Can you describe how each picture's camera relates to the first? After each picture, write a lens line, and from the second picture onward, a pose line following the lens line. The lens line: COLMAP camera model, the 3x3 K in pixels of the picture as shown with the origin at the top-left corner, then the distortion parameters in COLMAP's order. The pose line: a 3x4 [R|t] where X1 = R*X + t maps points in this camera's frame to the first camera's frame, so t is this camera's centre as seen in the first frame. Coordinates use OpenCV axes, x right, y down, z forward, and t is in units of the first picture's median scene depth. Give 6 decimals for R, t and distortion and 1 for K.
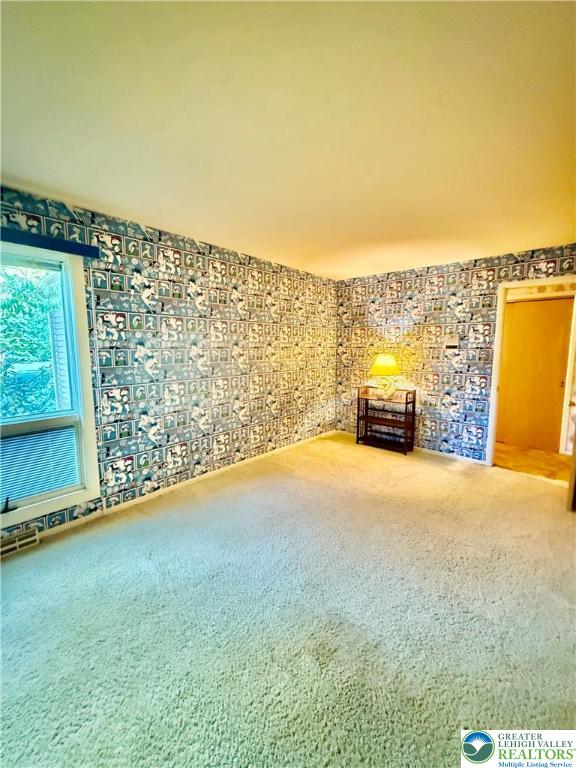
lens RADIAL K [[306.2, 0, 284.7], [0, 306.2, 382.0], [0, 0, 1]] dist [-0.000364, -0.000091]
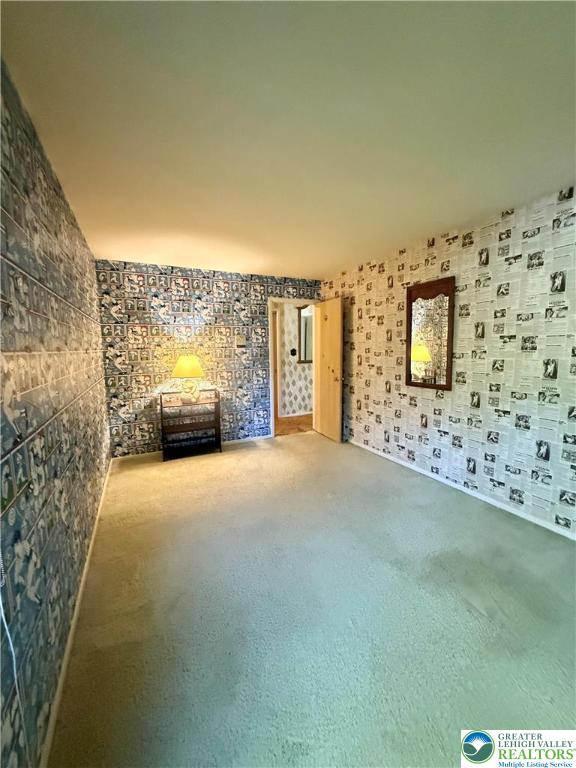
lens RADIAL K [[306.2, 0, 284.7], [0, 306.2, 382.0], [0, 0, 1]] dist [-0.000364, -0.000091]
pose [[0.390364, -0.114913, 0.913461, -0.436999], [0.119403, 0.990119, 0.073530, -0.044576], [-0.912885, 0.080367, 0.400228, 0.381864]]
